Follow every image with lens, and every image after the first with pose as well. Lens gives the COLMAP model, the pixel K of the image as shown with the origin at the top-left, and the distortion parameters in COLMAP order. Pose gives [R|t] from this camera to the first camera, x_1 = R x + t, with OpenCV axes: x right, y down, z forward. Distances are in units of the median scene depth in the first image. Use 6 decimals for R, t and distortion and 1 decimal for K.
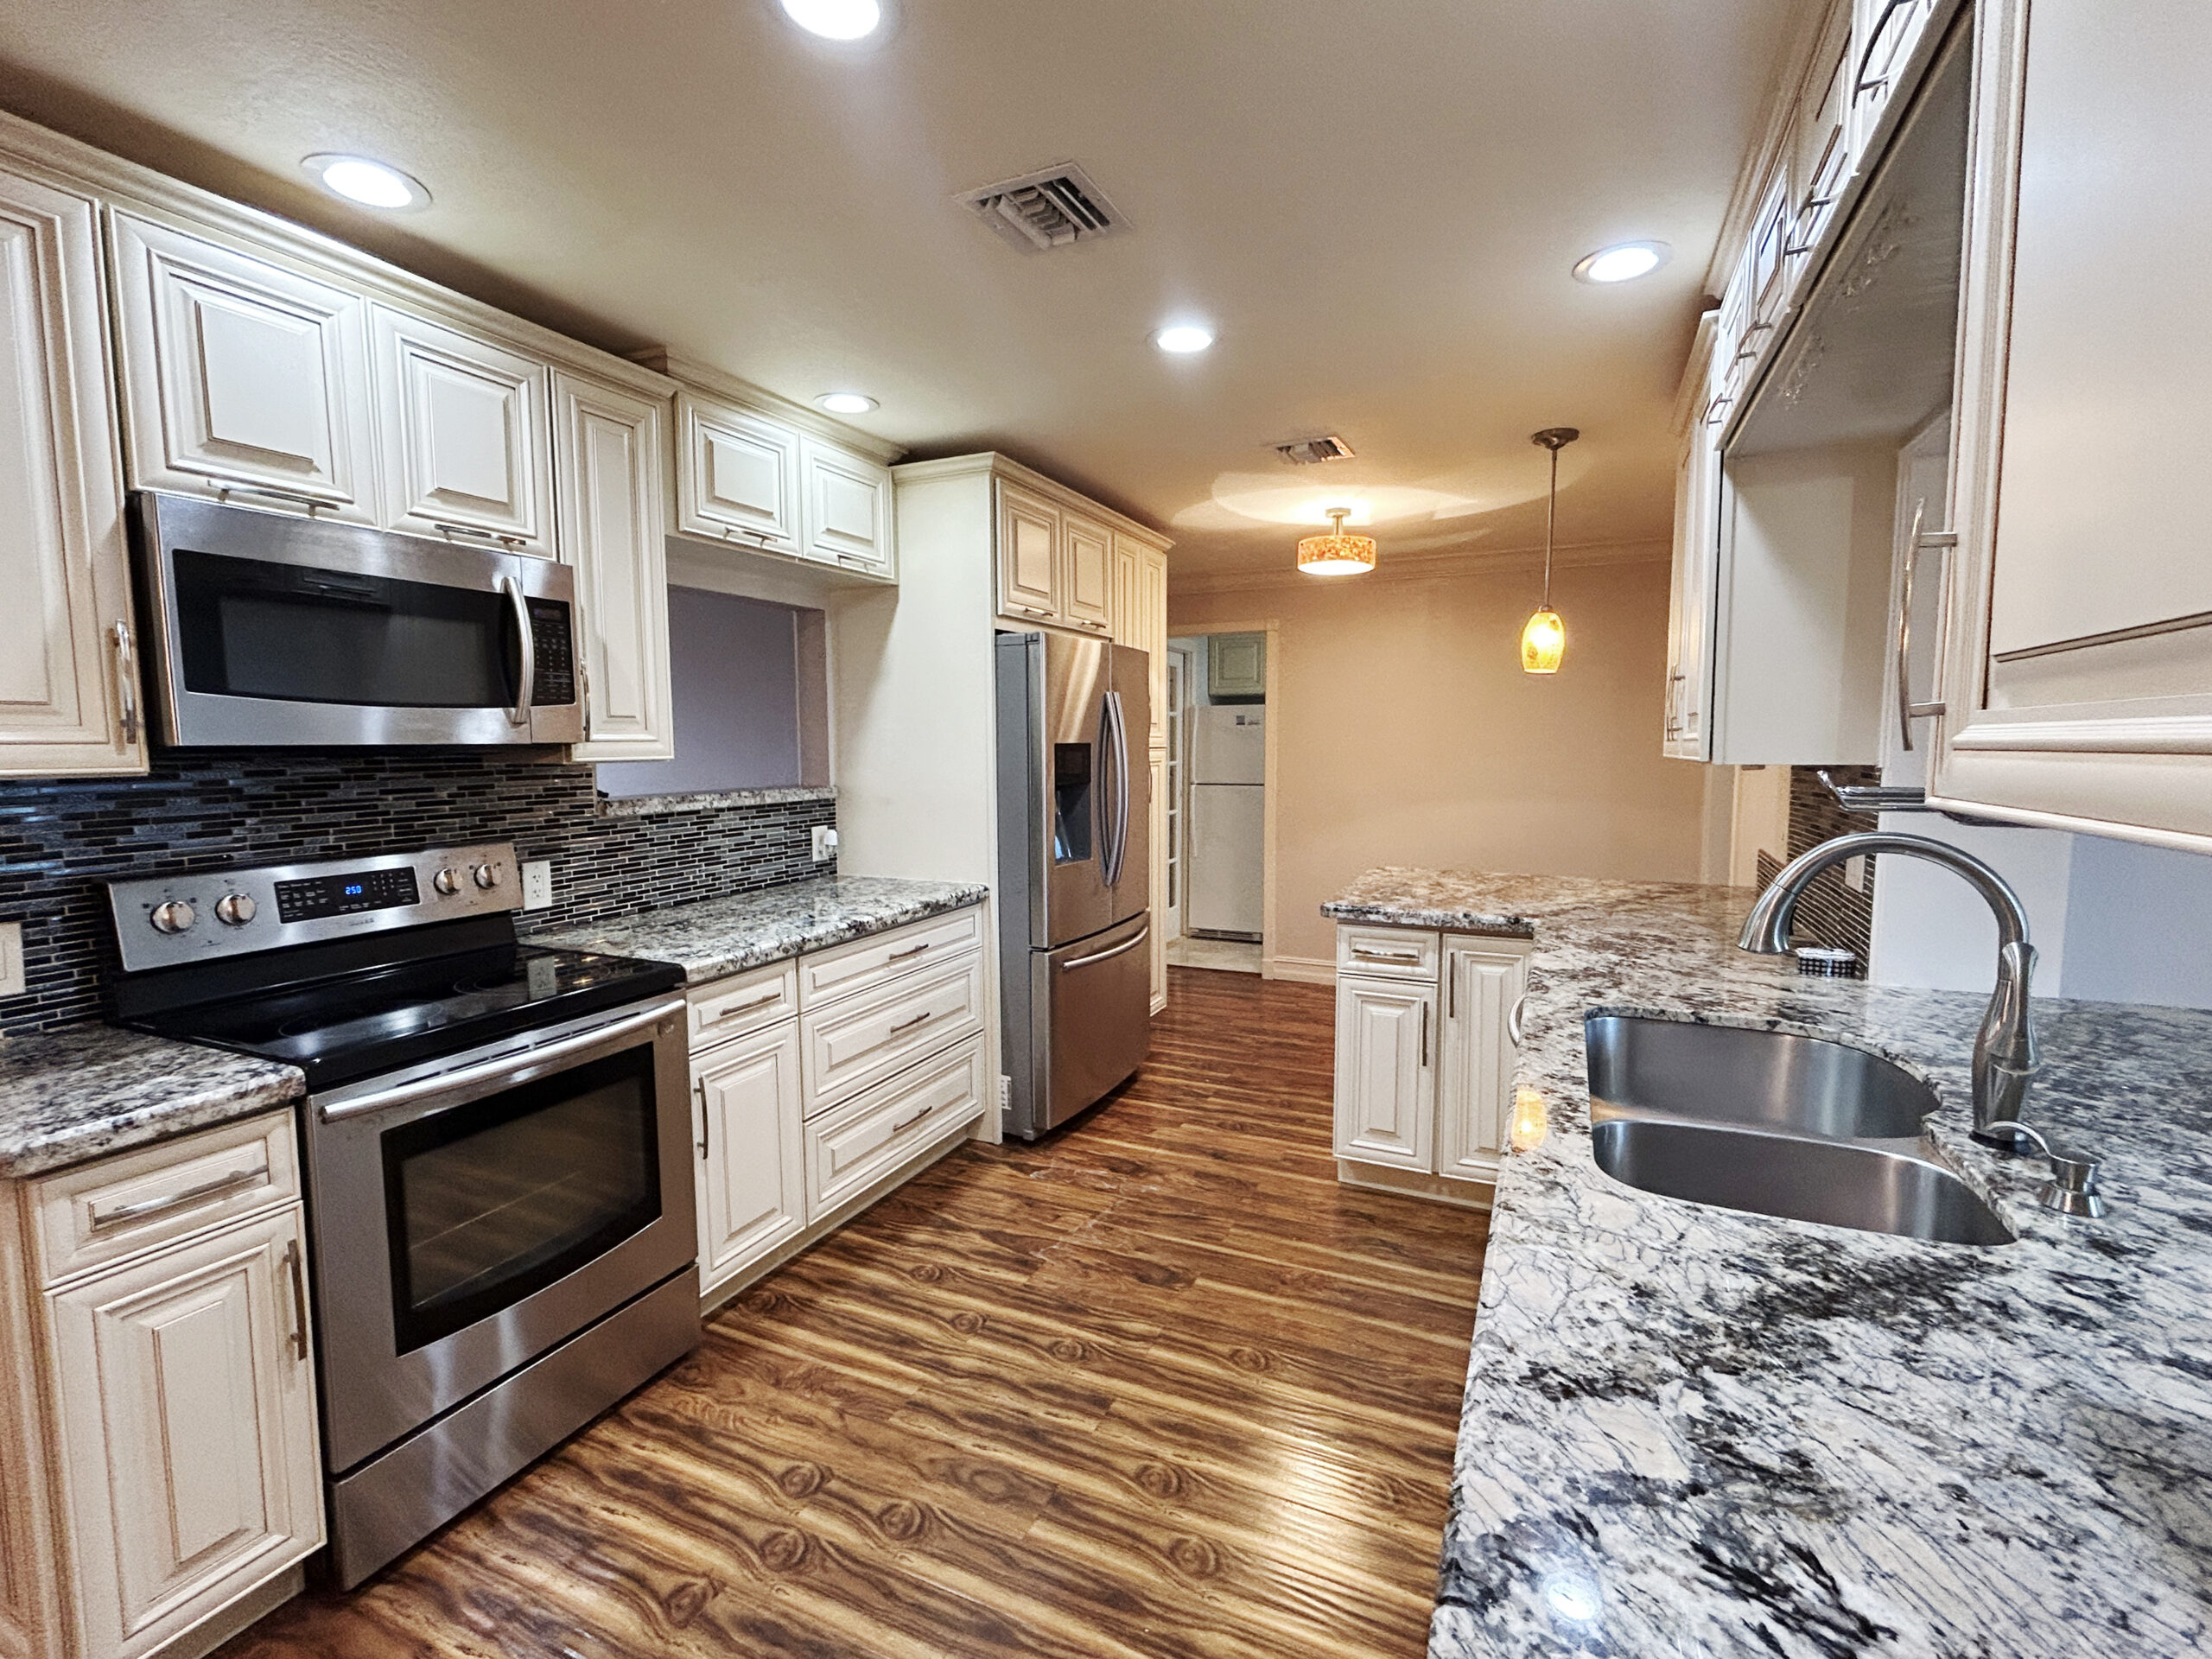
lens RADIAL K [[997.3, 0, 1100.7], [0, 997.3, 829.2], [0, 0, 1]] dist [-0.002103, 0.000637]
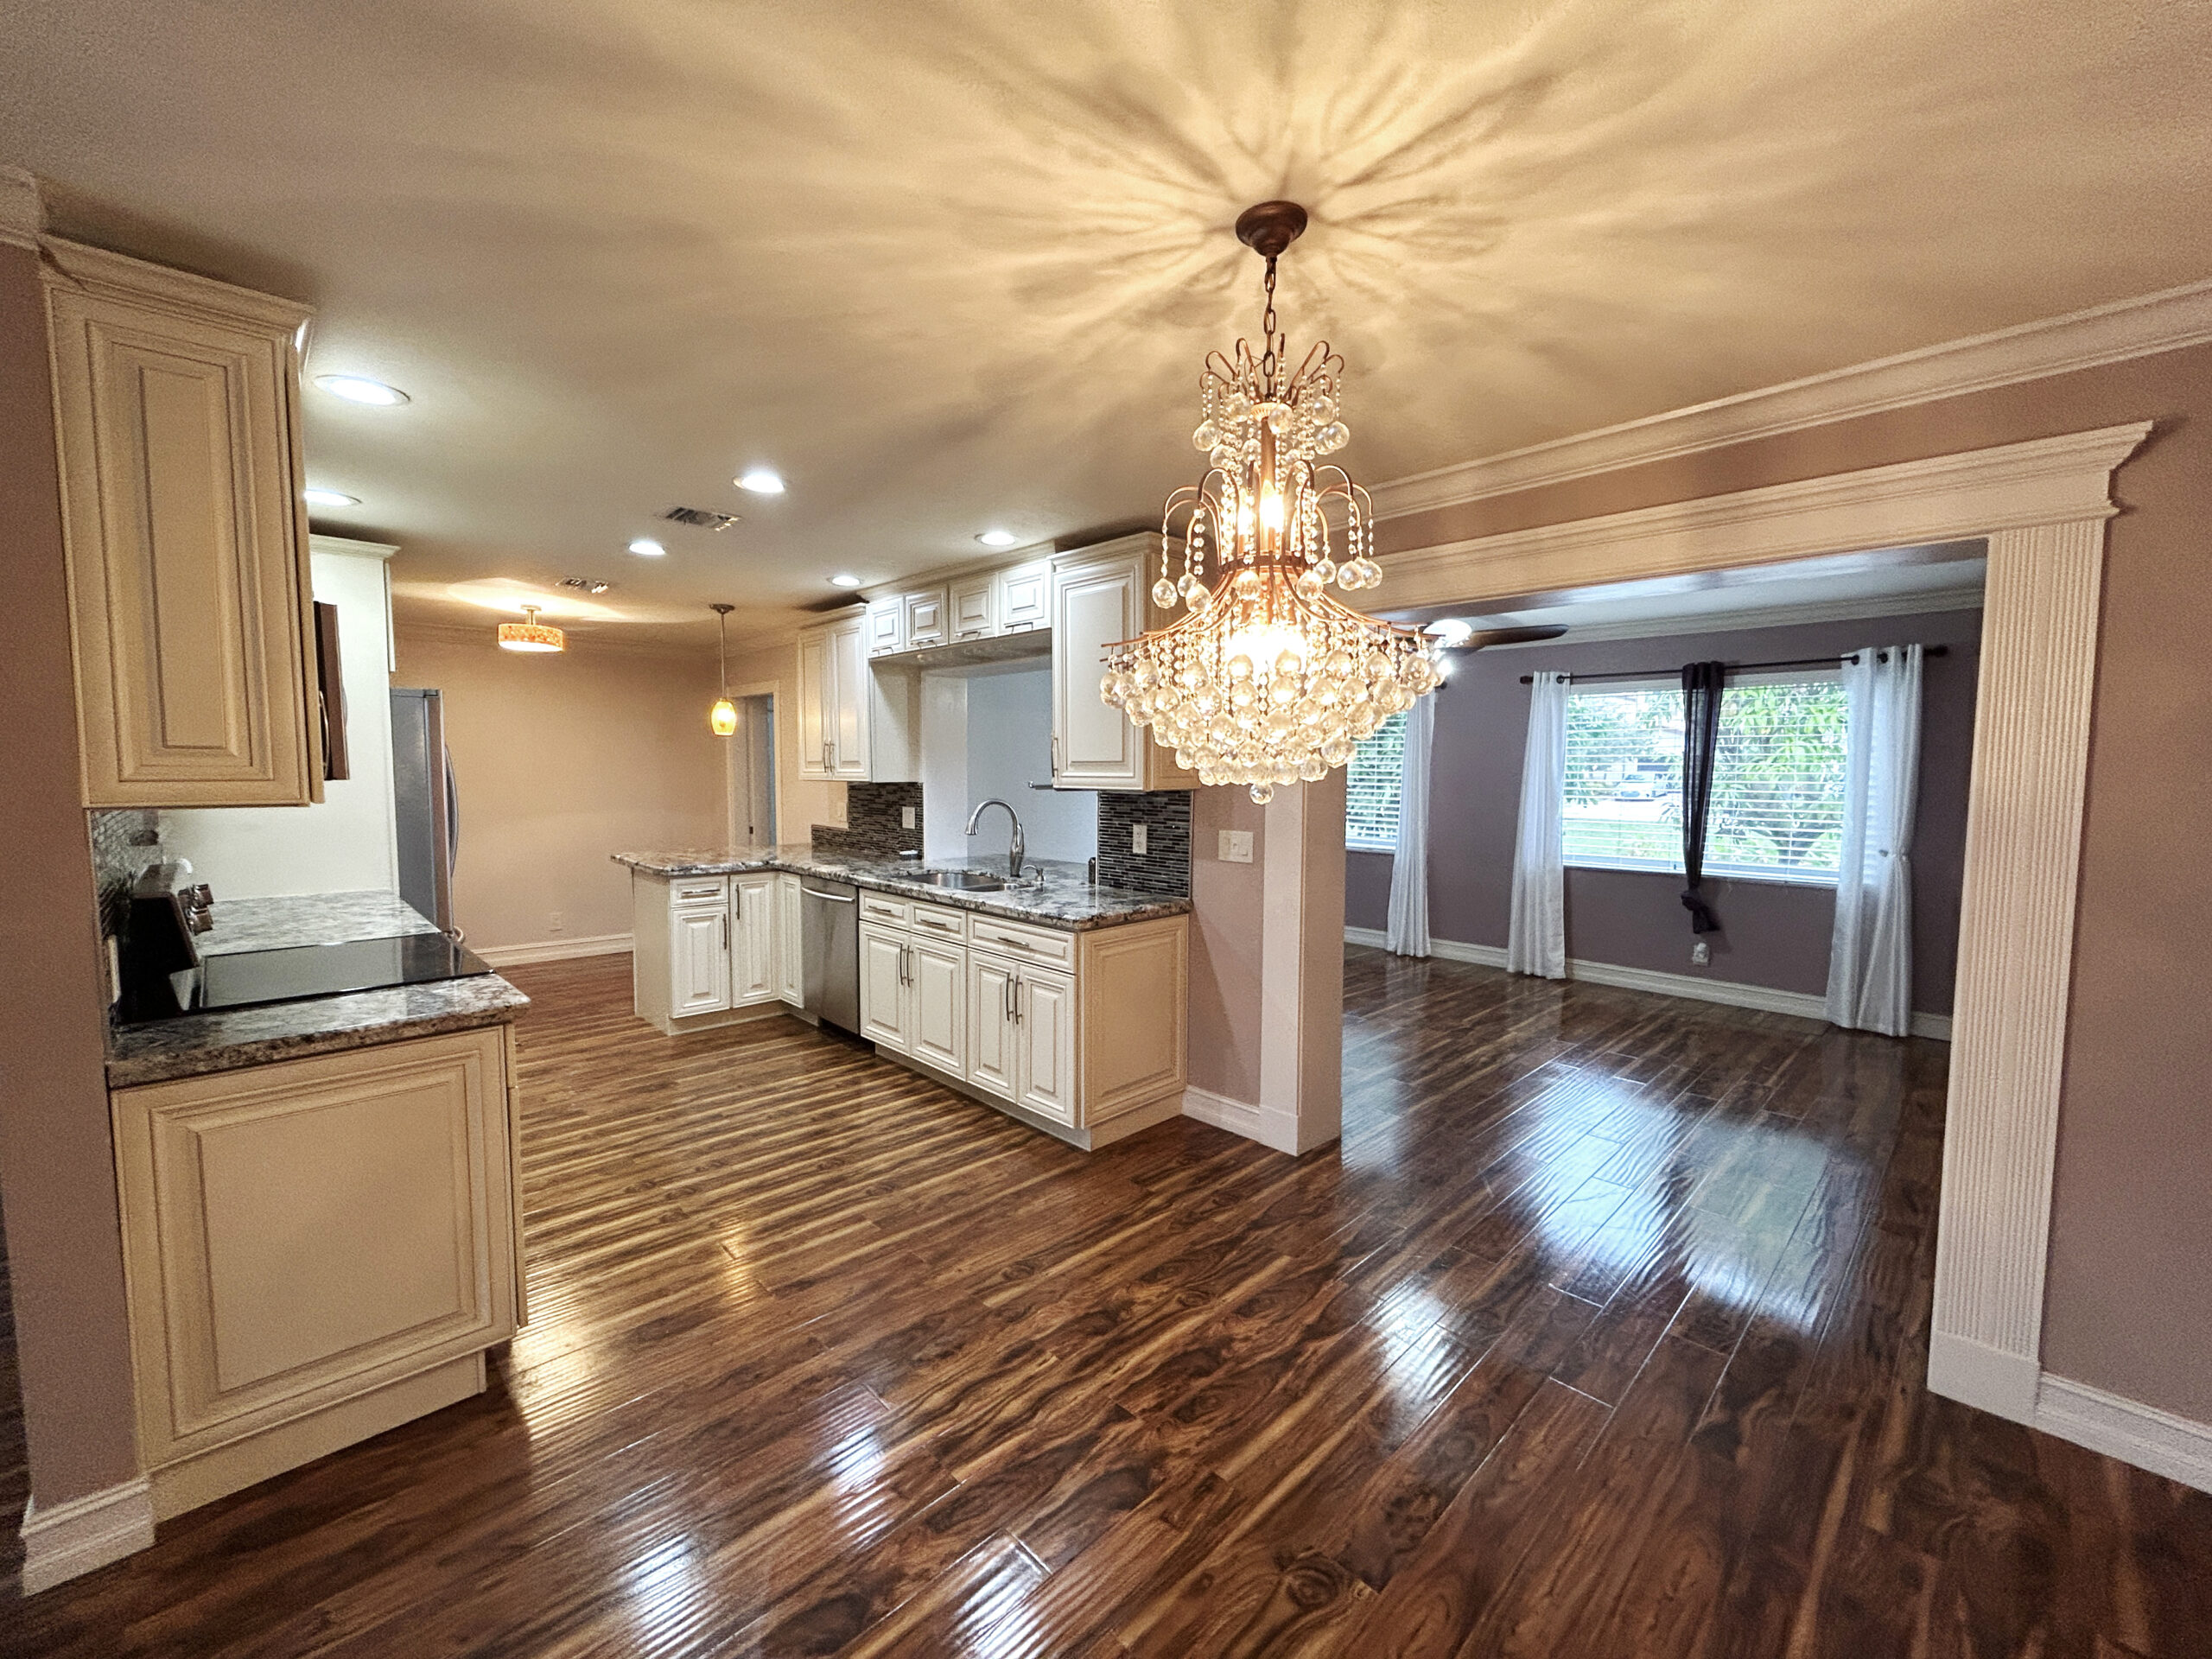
lens RADIAL K [[898.5, 0, 1106.0], [0, 898.5, 829.5], [0, 0, 1]] dist [0.000083, 0.000473]
pose [[0.354531, -0.059345, 0.933159, -1.061698], [0.075778, 0.996525, 0.034585, 0.015206], [-0.931969, 0.058452, 0.357796, -0.285917]]
